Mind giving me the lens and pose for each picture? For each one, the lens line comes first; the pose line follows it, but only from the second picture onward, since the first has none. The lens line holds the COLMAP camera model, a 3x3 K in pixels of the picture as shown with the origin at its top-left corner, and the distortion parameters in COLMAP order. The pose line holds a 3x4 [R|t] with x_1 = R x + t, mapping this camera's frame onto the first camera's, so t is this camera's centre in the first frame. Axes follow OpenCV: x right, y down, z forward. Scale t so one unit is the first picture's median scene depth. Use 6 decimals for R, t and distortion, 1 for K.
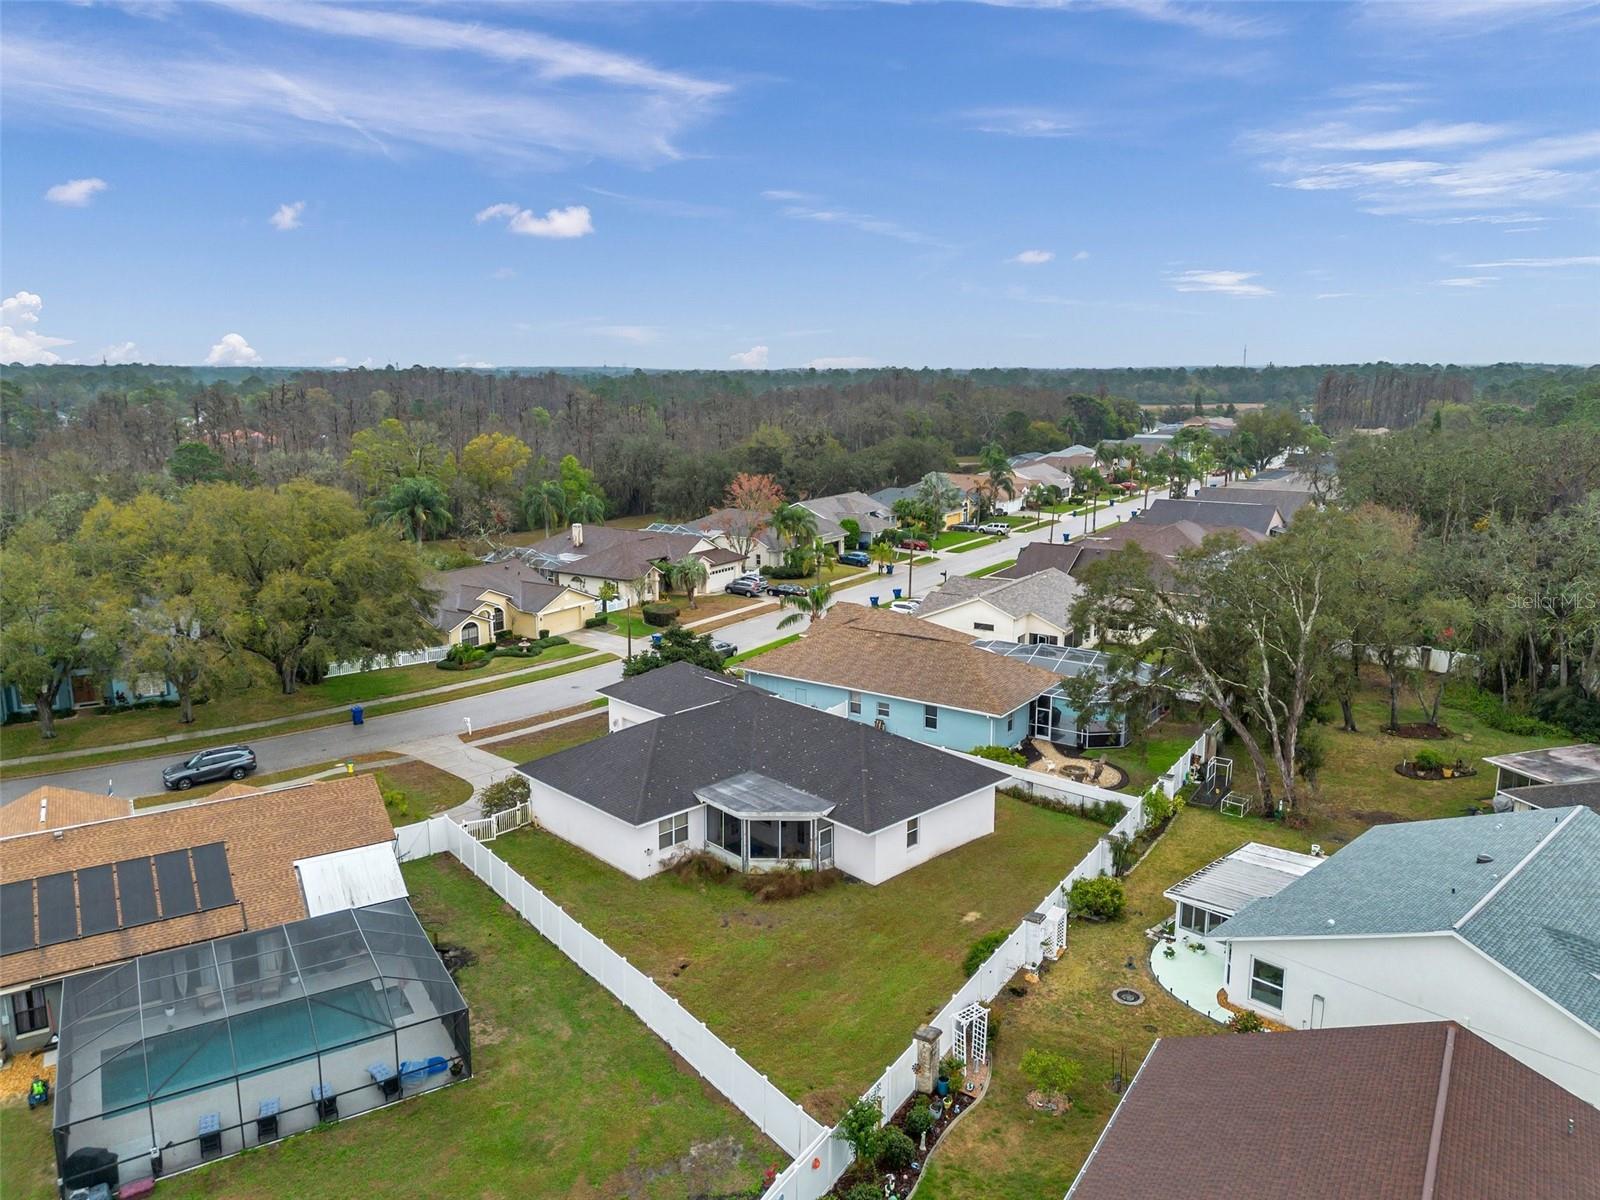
lens RADIAL K [[1140.1, 0, 794.0], [0, 1140.1, 602.6], [0, 0, 1]] dist [0.082921, -0.095379]
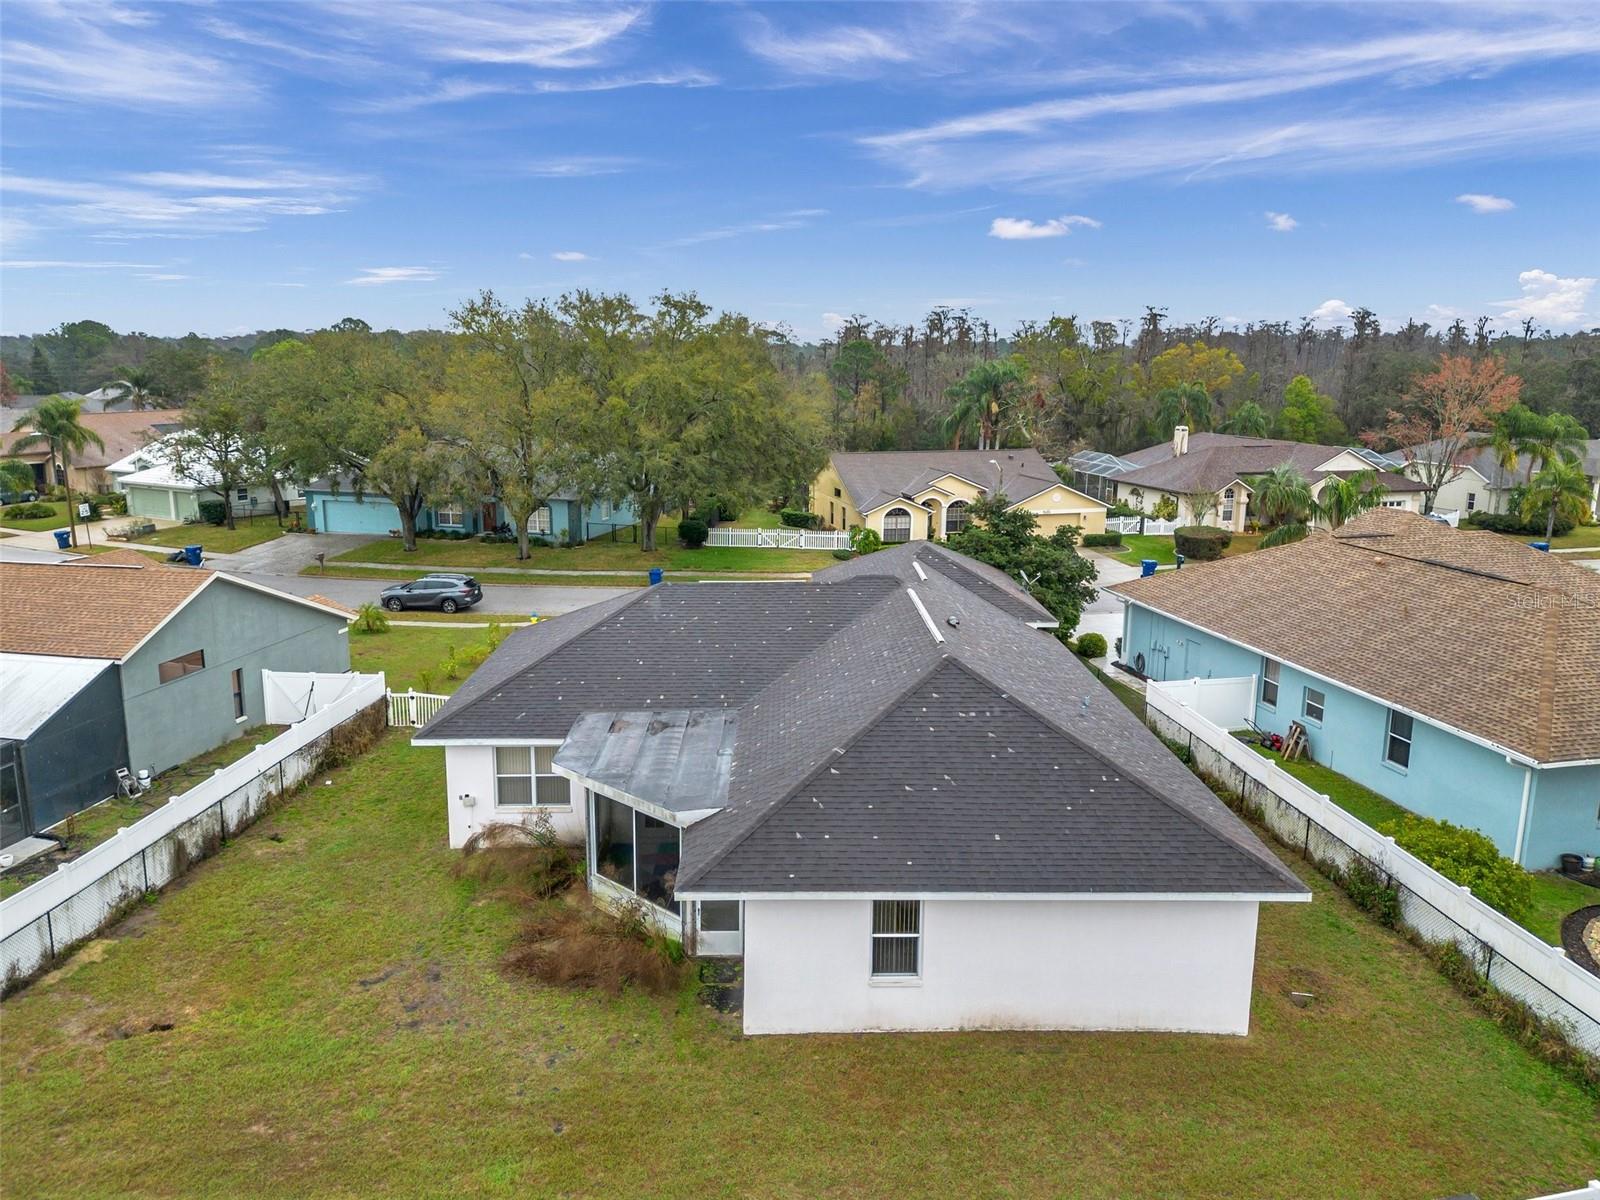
lens RADIAL K [[1143.5, 0, 791.7], [0, 1143.5, 599.2], [0, 0, 1]] dist [0.054809, -0.042904]
pose [[0.732635, 0.145383, -0.664913, 0.245678], [-0.141600, 0.988102, 0.060027, 0.057859], [0.665729, 0.050174, 0.744505, 0.546343]]
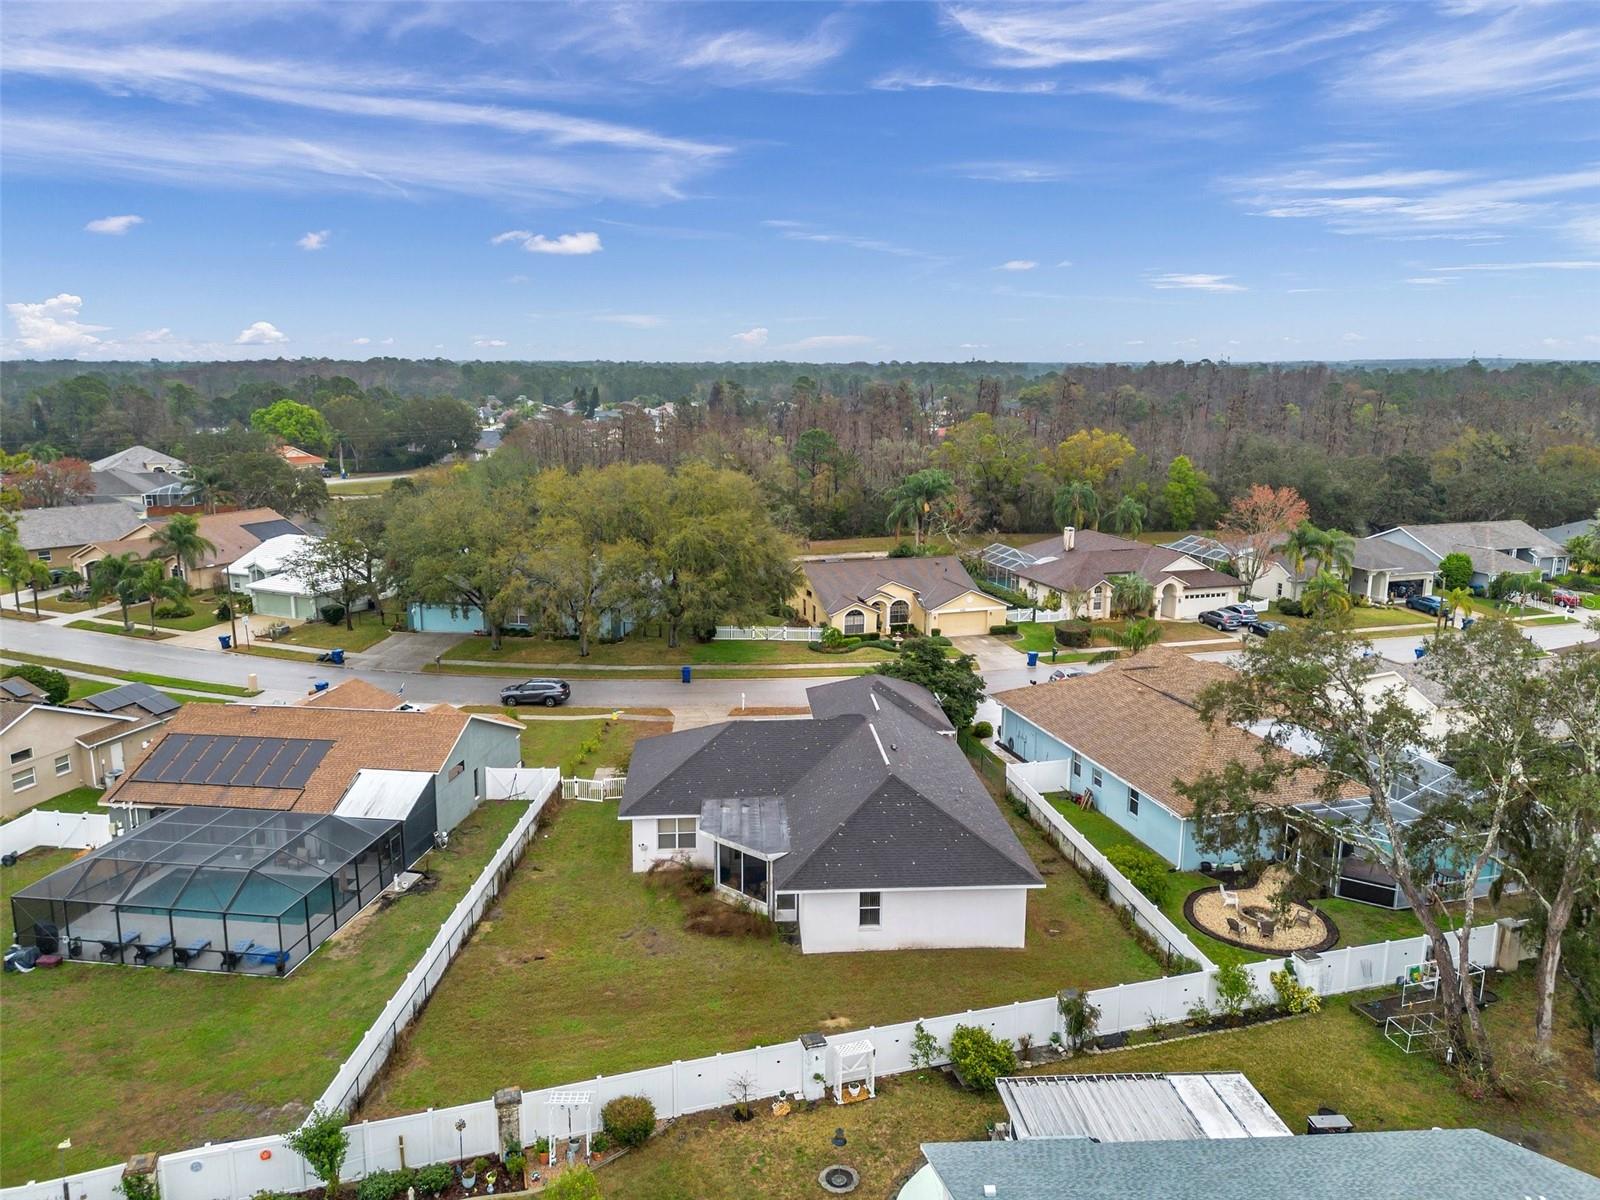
lens RADIAL K [[1140.1, 0, 794.0], [0, 1140.1, 602.6], [0, 0, 1]] dist [0.082921, -0.095379]
pose [[0.766040, 0.134090, -0.628651, 0.445326], [-0.131233, 0.990026, 0.051258, -0.048146], [0.629254, 0.043234, 0.775996, 0.231930]]
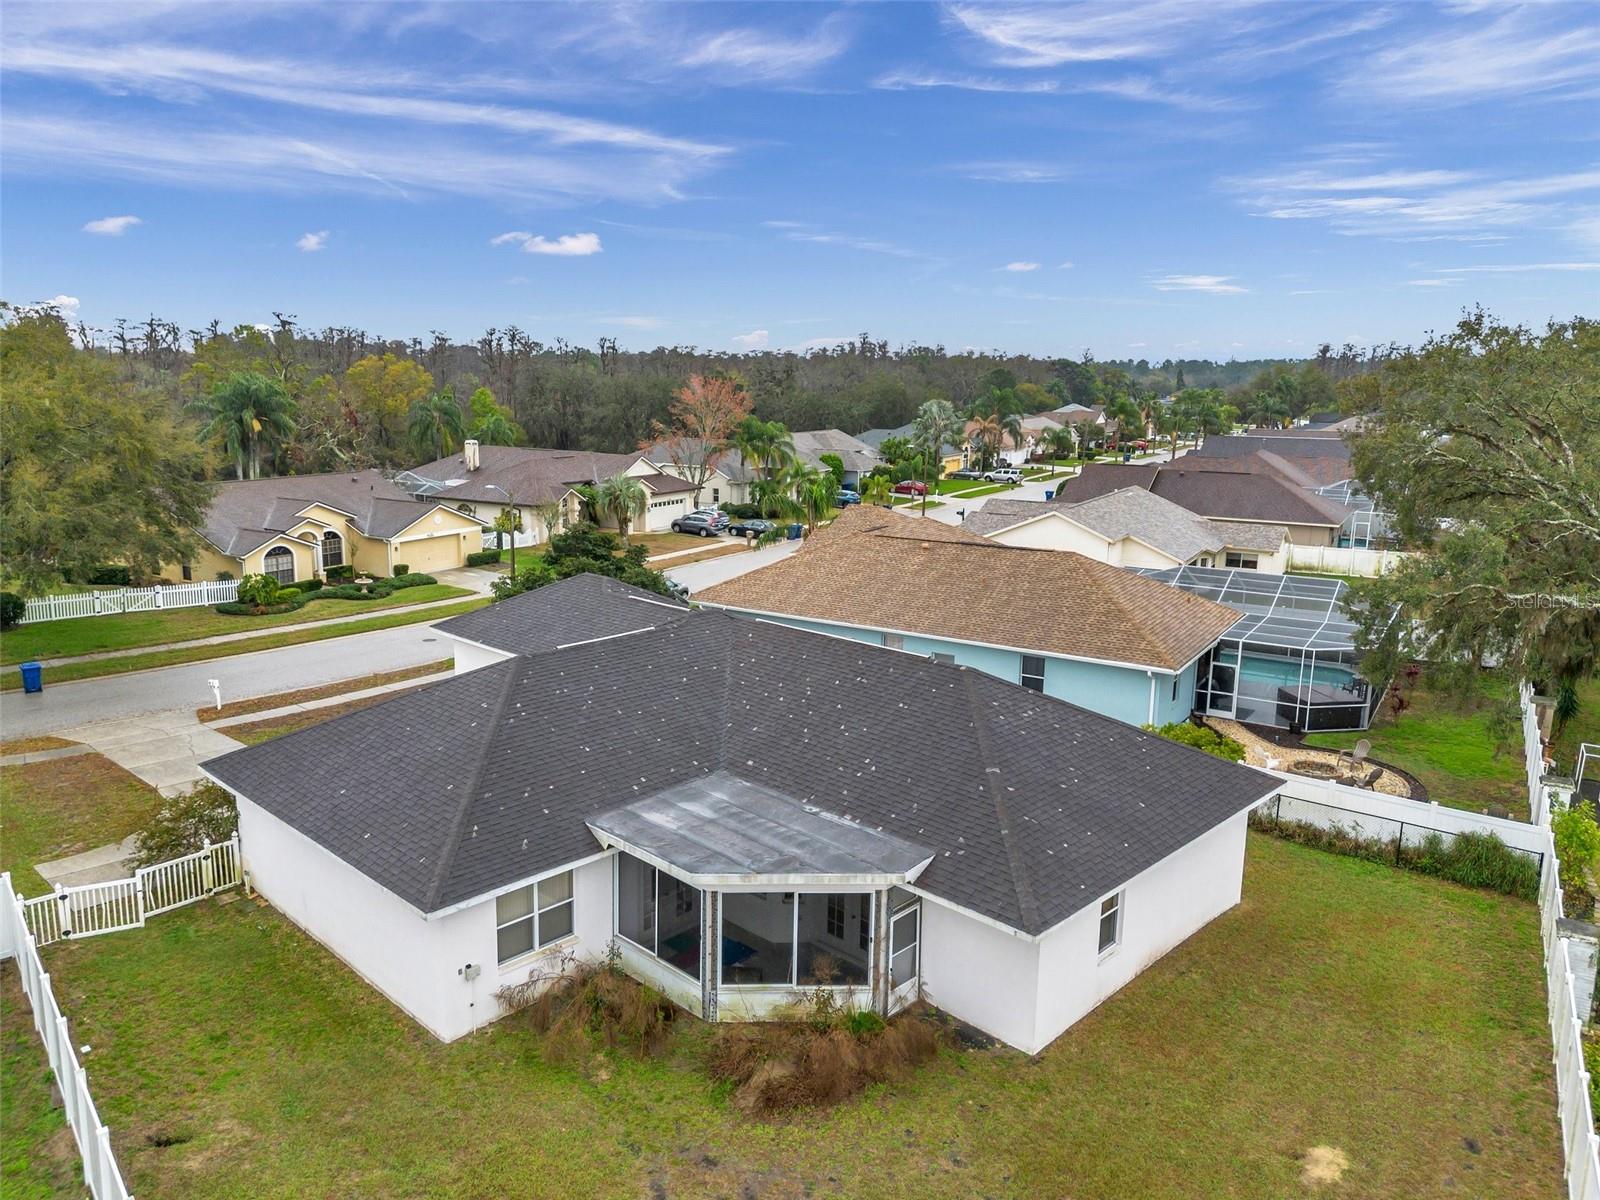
lens RADIAL K [[1143.5, 0, 791.7], [0, 1143.5, 599.2], [0, 0, 1]] dist [0.054809, -0.042904]
pose [[0.999089, 0.005493, 0.042324, -0.024570], [-0.005286, 0.999974, -0.004994, 0.068355], [-0.042350, 0.004766, 0.999091, 0.458655]]
